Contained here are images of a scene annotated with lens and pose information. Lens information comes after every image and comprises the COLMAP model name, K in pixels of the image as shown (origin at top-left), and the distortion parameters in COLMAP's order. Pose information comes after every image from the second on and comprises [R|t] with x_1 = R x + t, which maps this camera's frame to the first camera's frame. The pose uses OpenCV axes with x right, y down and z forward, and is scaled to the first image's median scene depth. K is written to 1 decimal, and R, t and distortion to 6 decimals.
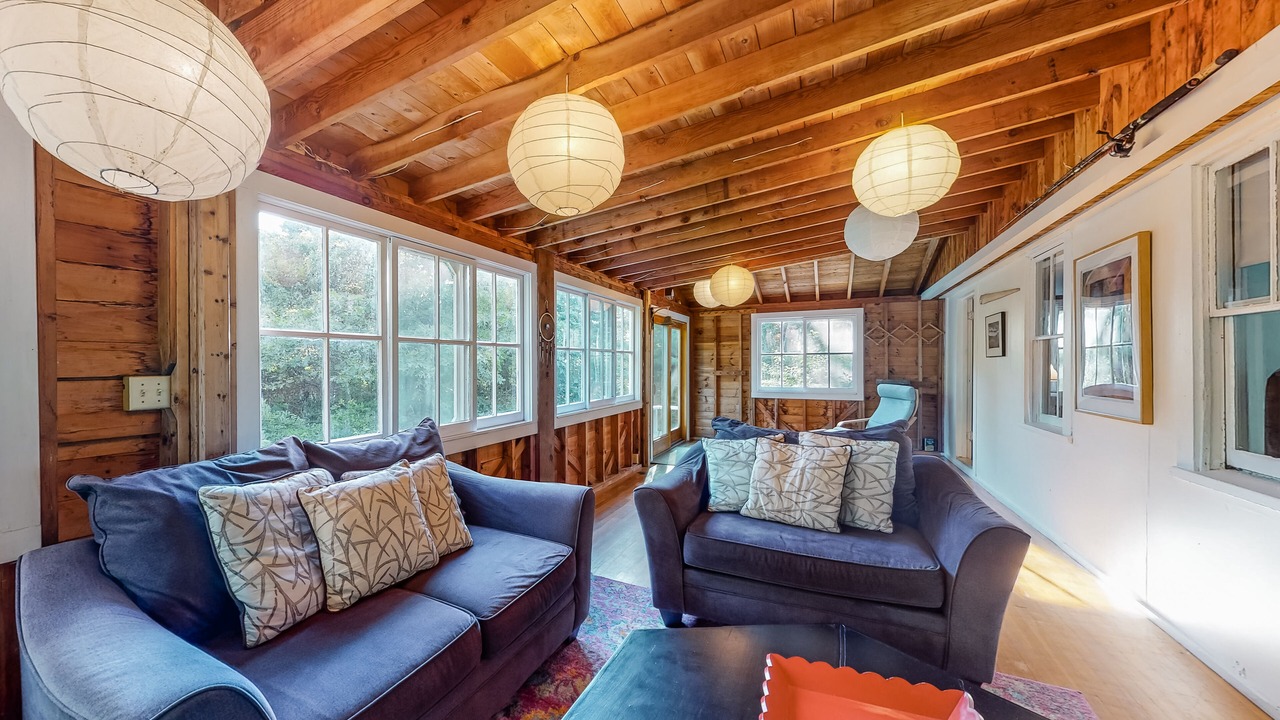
lens RADIAL K [[459.9, 0, 624.0], [0, 459.9, 361.6], [0, 0, 1]] dist [-0.000188, -0.000002]
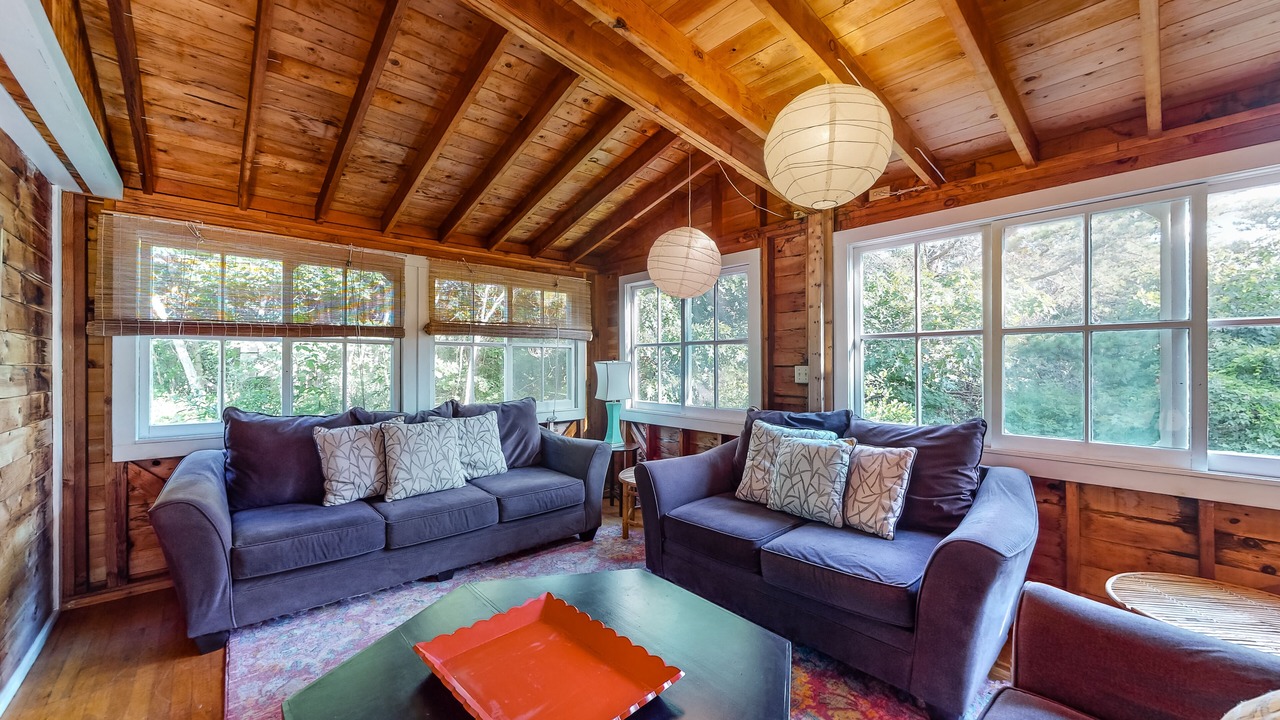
lens RADIAL K [[459.9, 0, 624.0], [0, 459.9, 361.6], [0, 0, 1]] dist [-0.000188, -0.000002]
pose [[-0.374650, 0.007969, -0.927132, 0.976798], [0.008175, 0.999953, 0.005291, -0.000846], [0.927130, -0.005597, -0.374697, 0.999233]]
